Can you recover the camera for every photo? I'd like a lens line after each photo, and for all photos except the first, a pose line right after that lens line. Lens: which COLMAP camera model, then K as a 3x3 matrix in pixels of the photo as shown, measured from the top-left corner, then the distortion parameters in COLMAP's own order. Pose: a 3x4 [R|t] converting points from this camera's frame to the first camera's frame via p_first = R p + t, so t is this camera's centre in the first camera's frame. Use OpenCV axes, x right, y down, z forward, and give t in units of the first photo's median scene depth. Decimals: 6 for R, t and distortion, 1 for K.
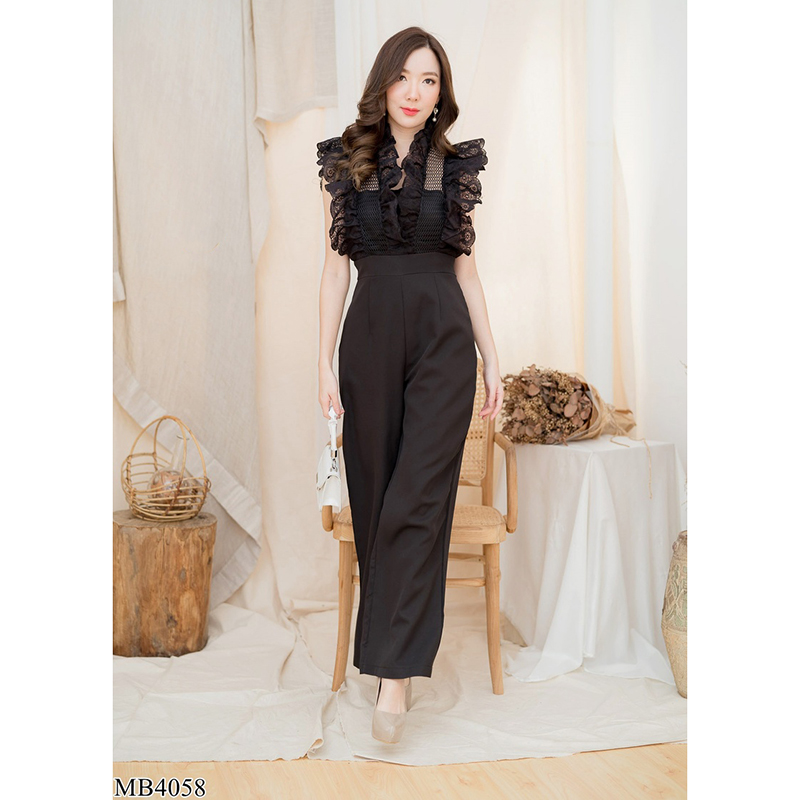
lens RADIAL K [[1197.9, 0, 402.7], [0, 1197.9, 397.0], [0, 0, 1]] dist [0.132498, 0.000000]
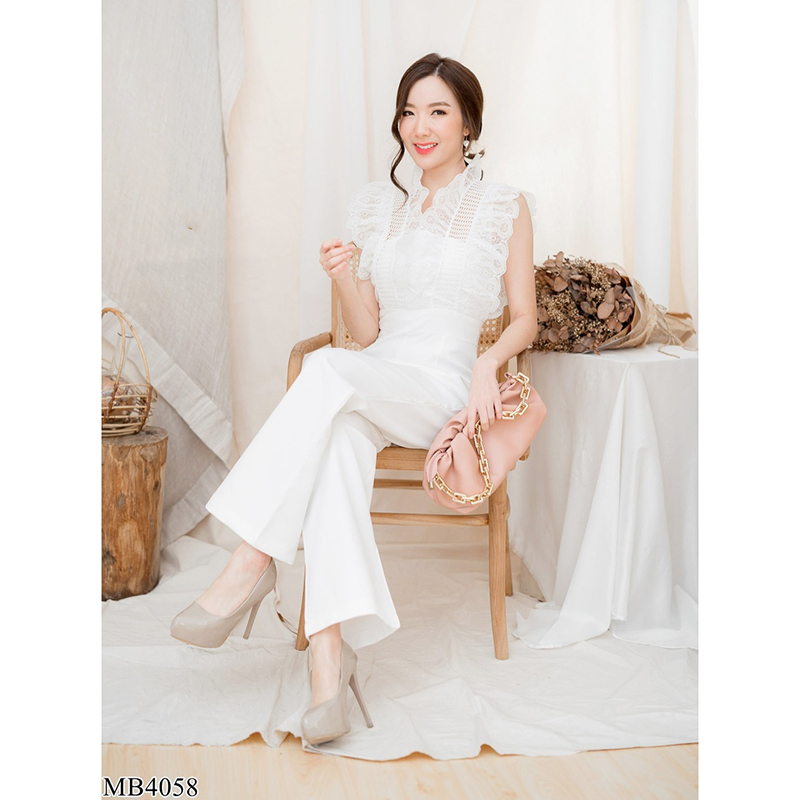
lens RADIAL K [[1197.9, 0, 406.7], [0, 1197.9, 378.4], [0, 0, 1]] dist [0.132498, 0.000000]
pose [[0.996902, 0.022447, -0.075383, 0.069462], [-0.018701, 0.998572, 0.050038, 0.018567], [0.076399, -0.048473, 0.995898, 0.197699]]
